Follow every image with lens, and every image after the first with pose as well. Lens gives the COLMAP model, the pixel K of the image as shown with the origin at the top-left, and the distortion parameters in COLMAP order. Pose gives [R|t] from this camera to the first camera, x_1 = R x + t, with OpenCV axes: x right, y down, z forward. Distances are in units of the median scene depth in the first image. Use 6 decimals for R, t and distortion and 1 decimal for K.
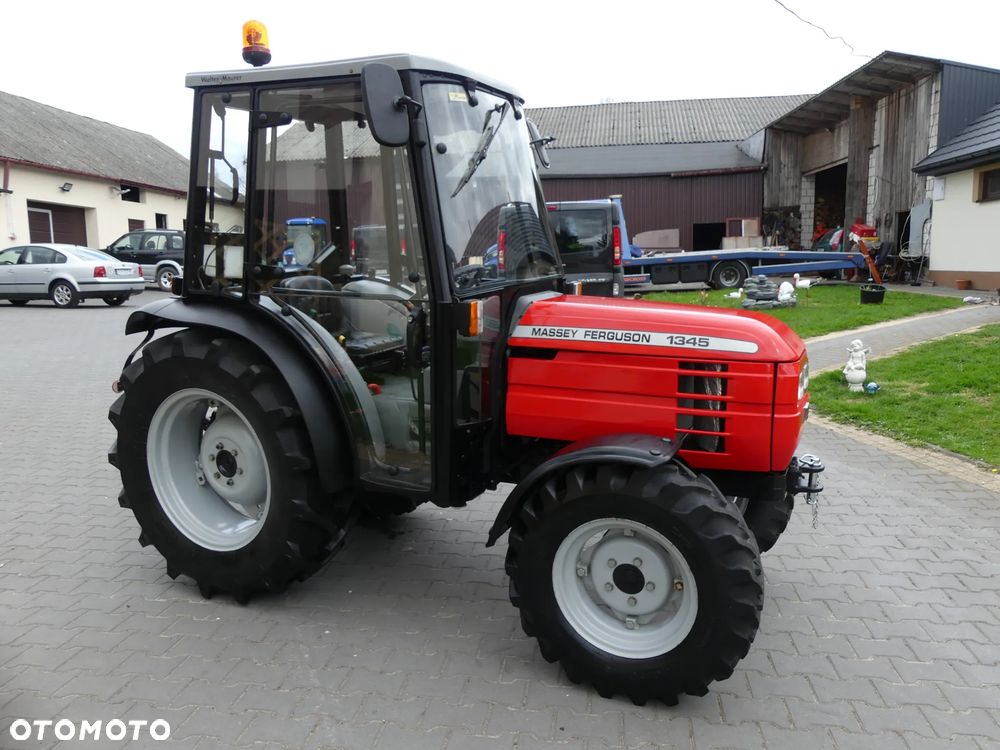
lens RADIAL K [[749.5, 0, 516.9], [0, 749.5, 375.4], [0, 0, 1]] dist [-0.015168, 0.002957]
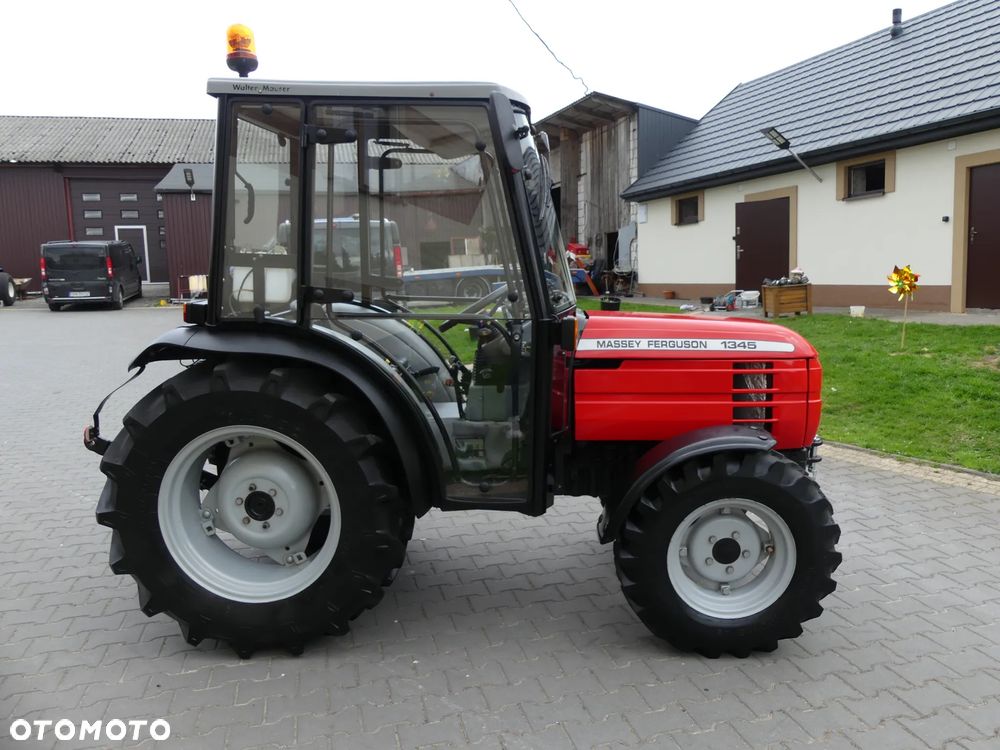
lens RADIAL K [[749.5, 0, 516.9], [0, 749.5, 375.4], [0, 0, 1]] dist [-0.015168, 0.002957]
pose [[0.921549, -0.063324, 0.383062, -0.498942], [0.072259, 0.997346, -0.008966, -0.011360], [-0.381478, 0.035942, 0.923679, 0.036269]]
